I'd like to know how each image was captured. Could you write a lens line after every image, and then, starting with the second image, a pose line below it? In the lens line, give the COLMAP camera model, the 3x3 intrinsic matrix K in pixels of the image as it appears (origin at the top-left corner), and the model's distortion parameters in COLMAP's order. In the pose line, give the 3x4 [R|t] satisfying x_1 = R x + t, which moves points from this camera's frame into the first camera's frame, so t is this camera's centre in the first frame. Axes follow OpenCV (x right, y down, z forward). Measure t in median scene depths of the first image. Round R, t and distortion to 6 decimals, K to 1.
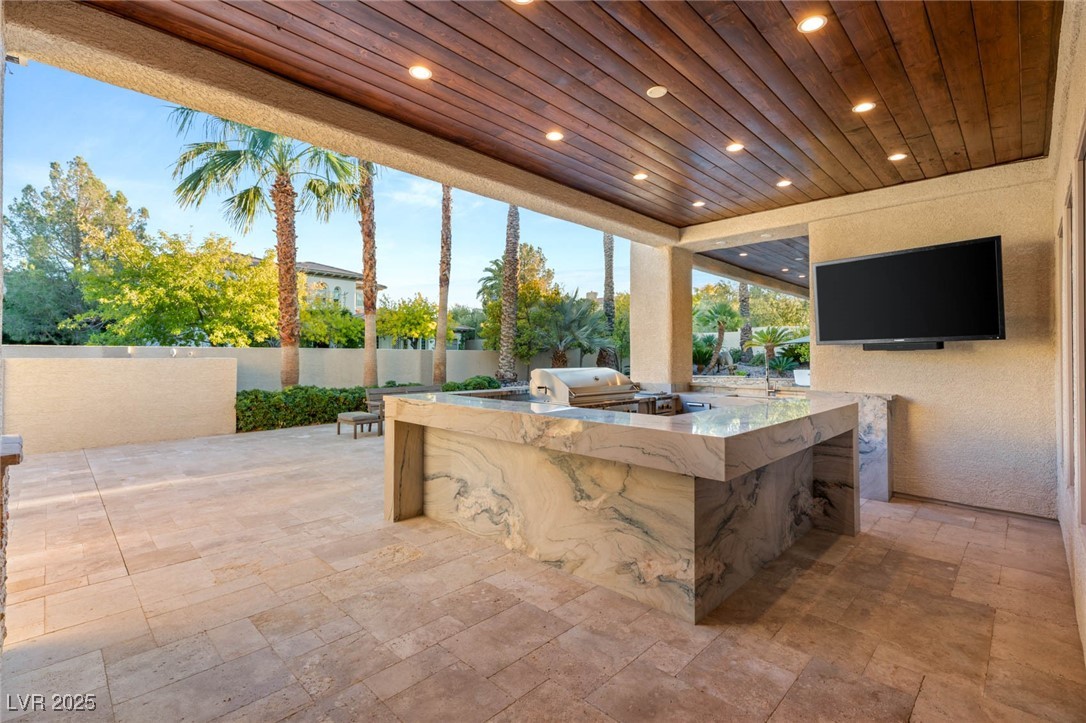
lens RADIAL K [[489.5, 0, 543.0], [0, 489.5, 361.5], [0, 0, 1]] dist [-0.000624, -0.000006]
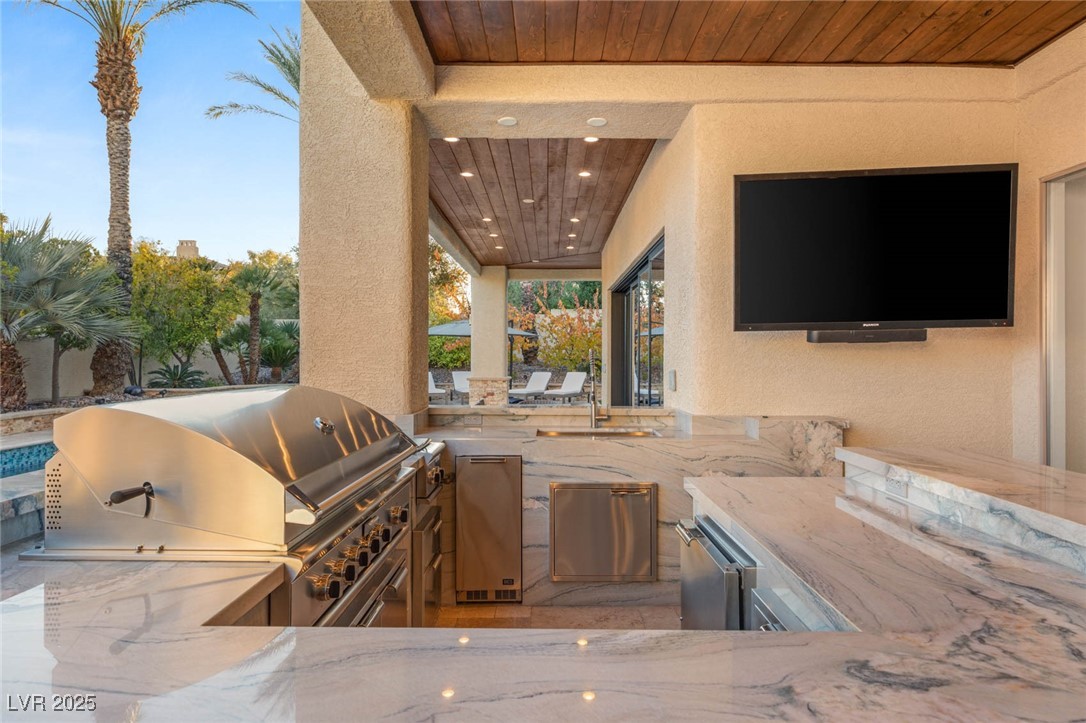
lens RADIAL K [[626.8, 0, 543.0], [0, 626.8, 361.5], [0, 0, 1]] dist [-0.000761, -0.000322]
pose [[0.711013, -0.006658, 0.703147, -0.020882], [0.007039, 0.999972, 0.002351, -0.001328], [-0.703144, 0.003278, 0.711040, 0.212784]]
